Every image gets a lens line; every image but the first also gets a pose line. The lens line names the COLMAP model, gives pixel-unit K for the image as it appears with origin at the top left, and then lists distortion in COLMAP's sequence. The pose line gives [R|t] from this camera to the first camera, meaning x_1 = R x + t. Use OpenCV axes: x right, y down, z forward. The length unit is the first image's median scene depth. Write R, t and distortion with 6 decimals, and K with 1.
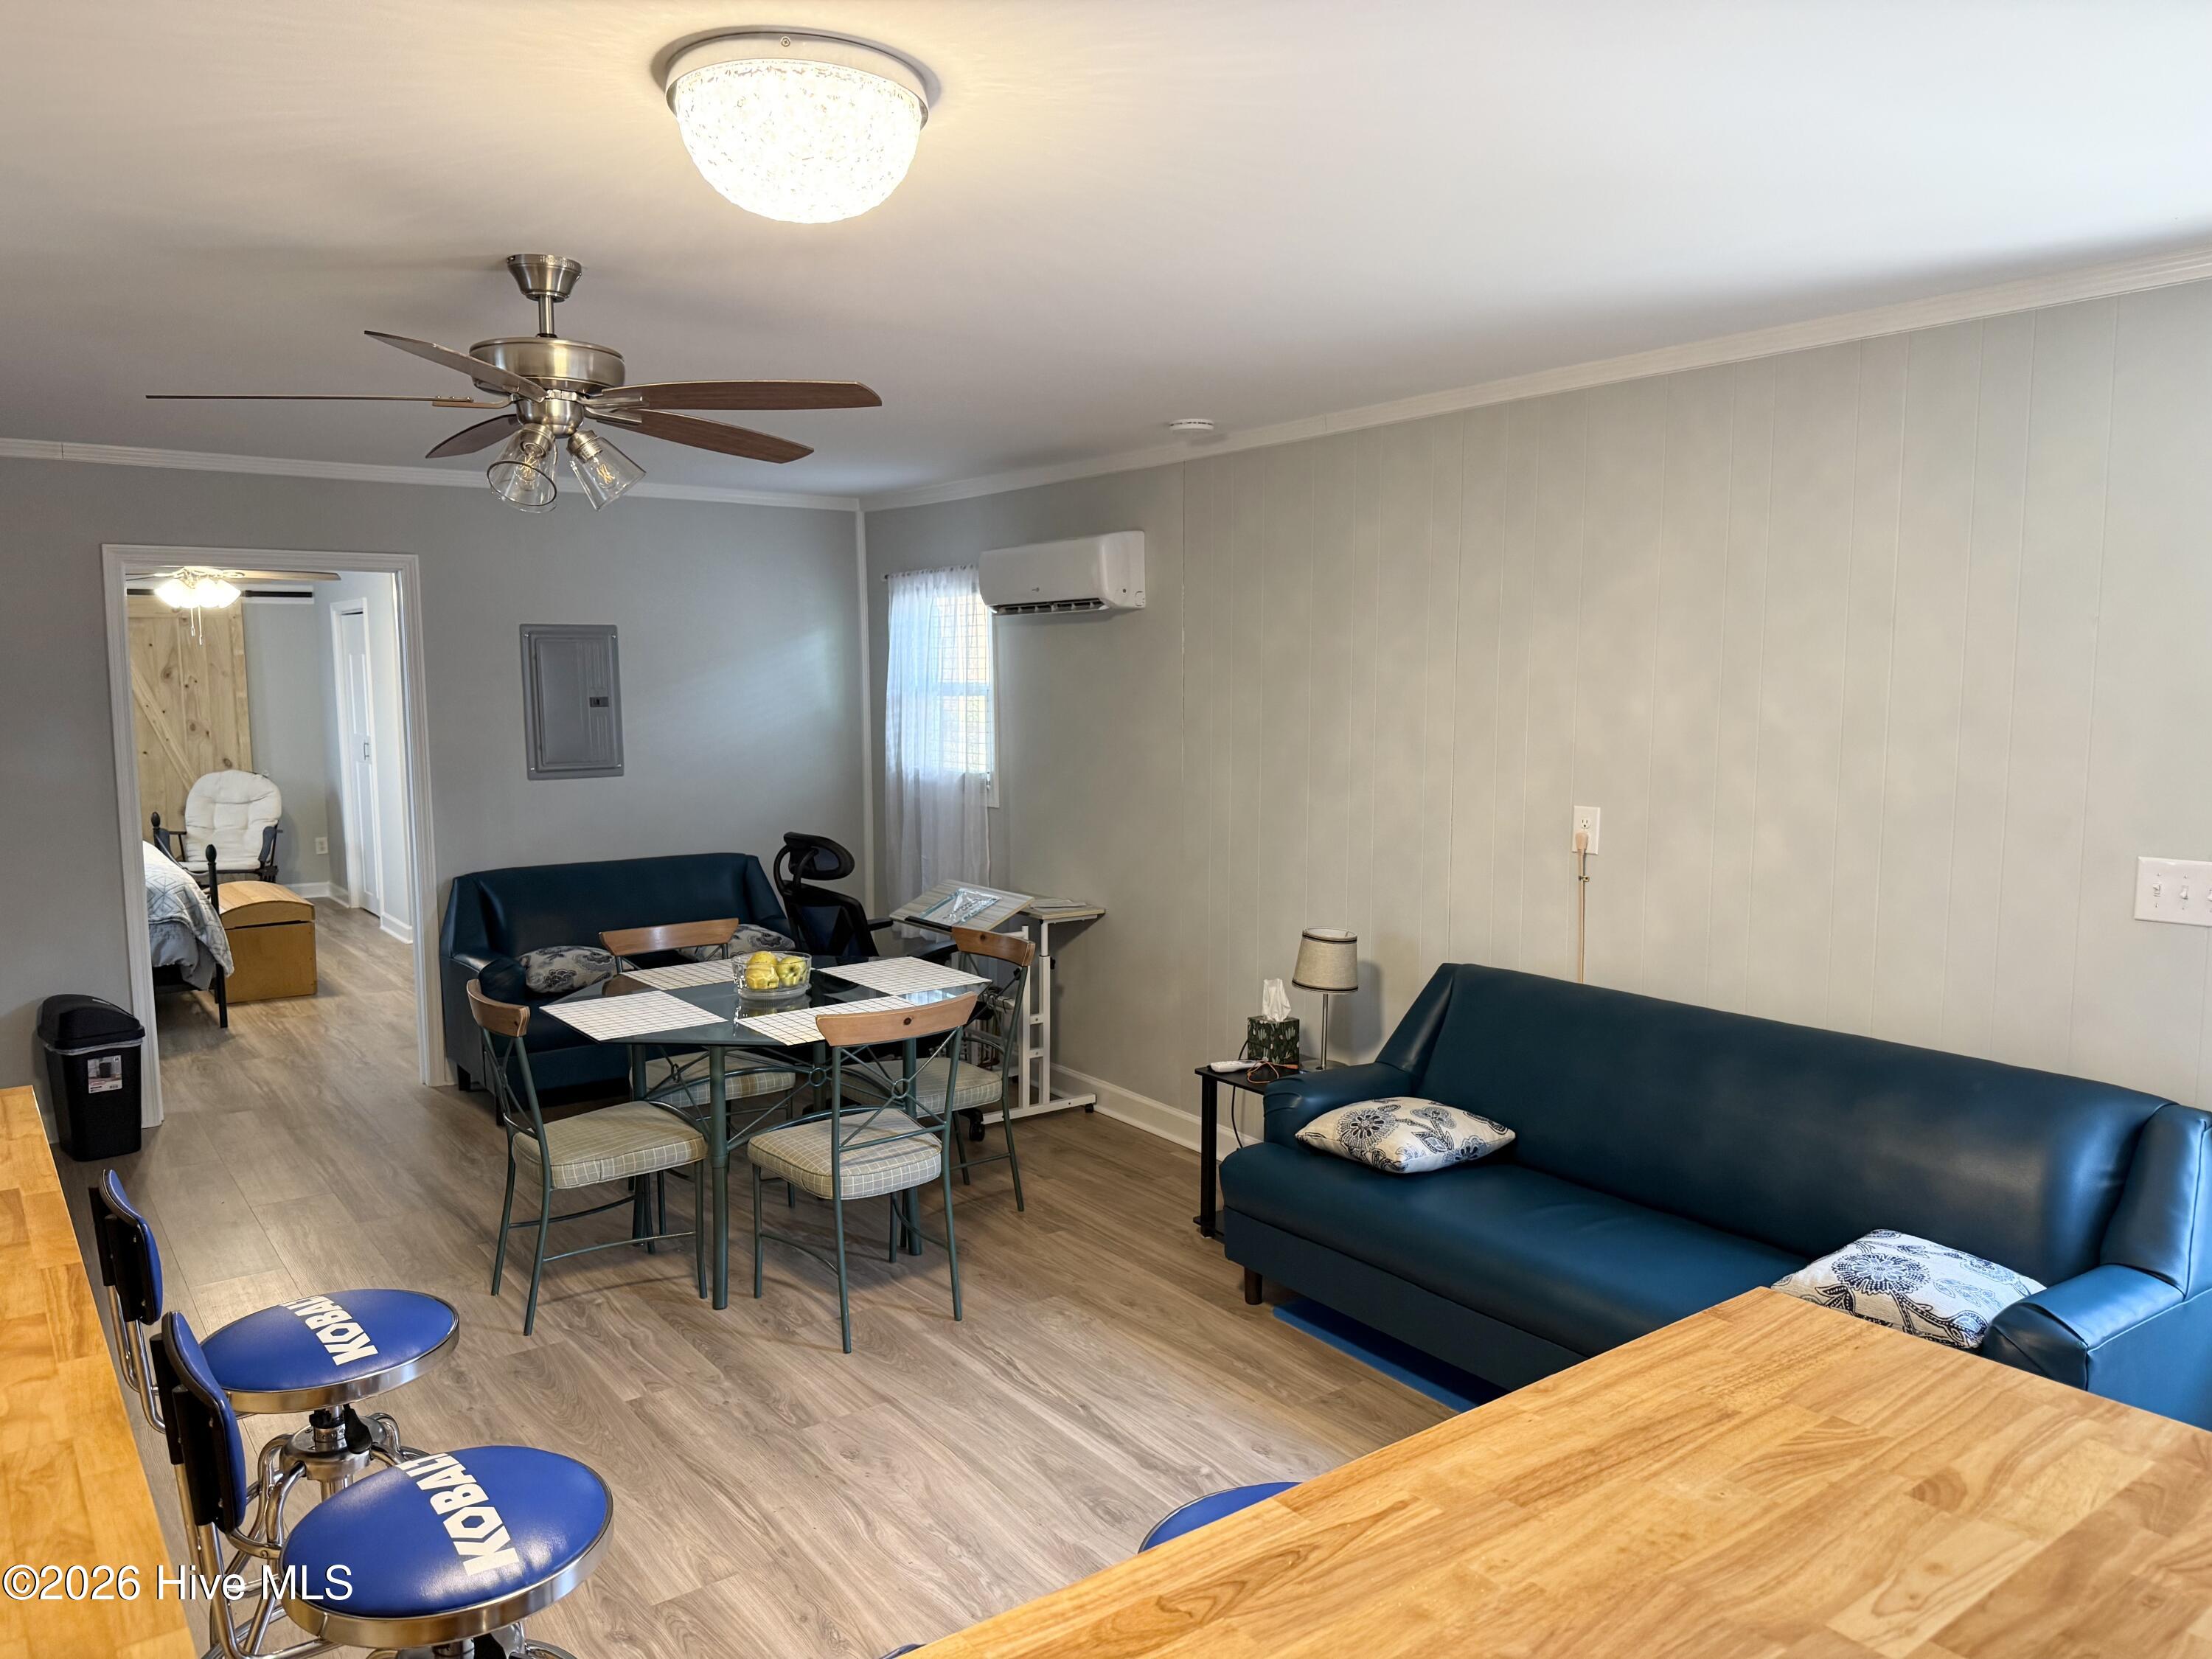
lens RADIAL K [[1546.9, 0, 1105.4], [0, 1546.9, 835.6], [0, 0, 1]] dist [0.123368, -0.166865]
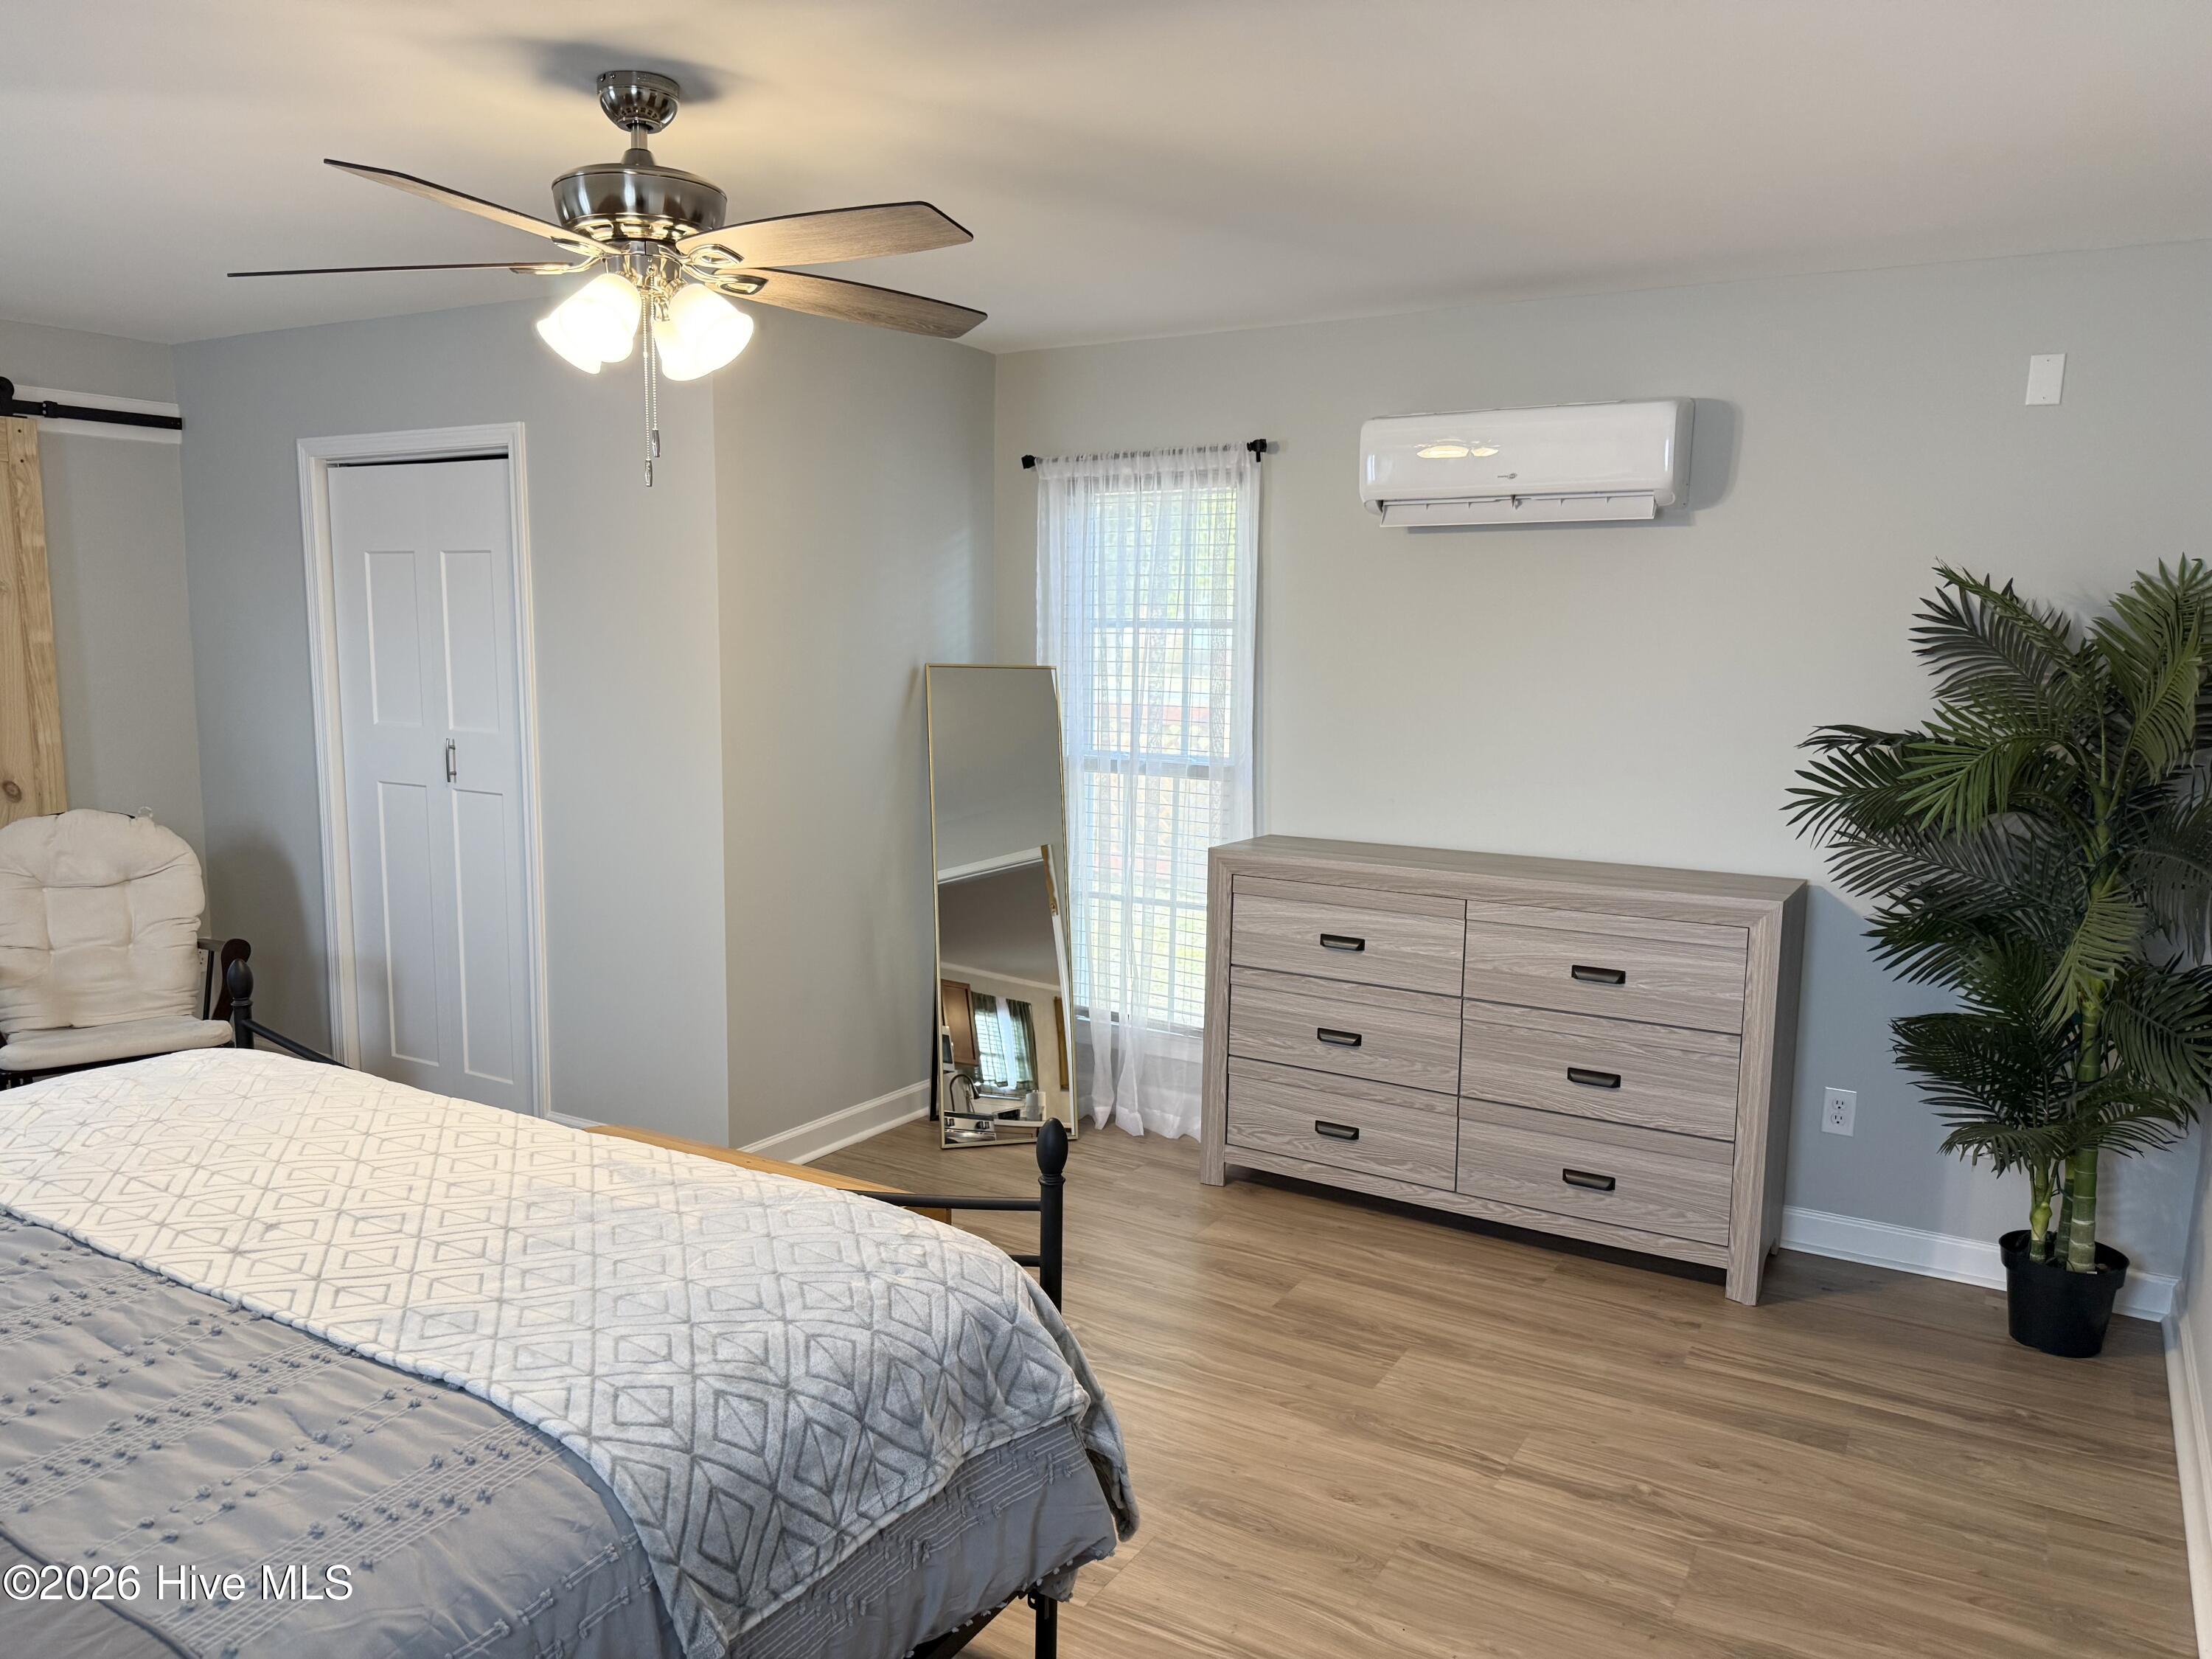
lens RADIAL K [[1546.9, 0, 1105.4], [0, 1546.9, 835.6], [0, 0, 1]] dist [0.123368, -0.166865]
pose [[0.921269, -0.040280, 0.386835, -0.452923], [0.029657, 0.999002, 0.033394, -0.039642], [-0.387794, -0.019293, 0.921544, 0.481731]]
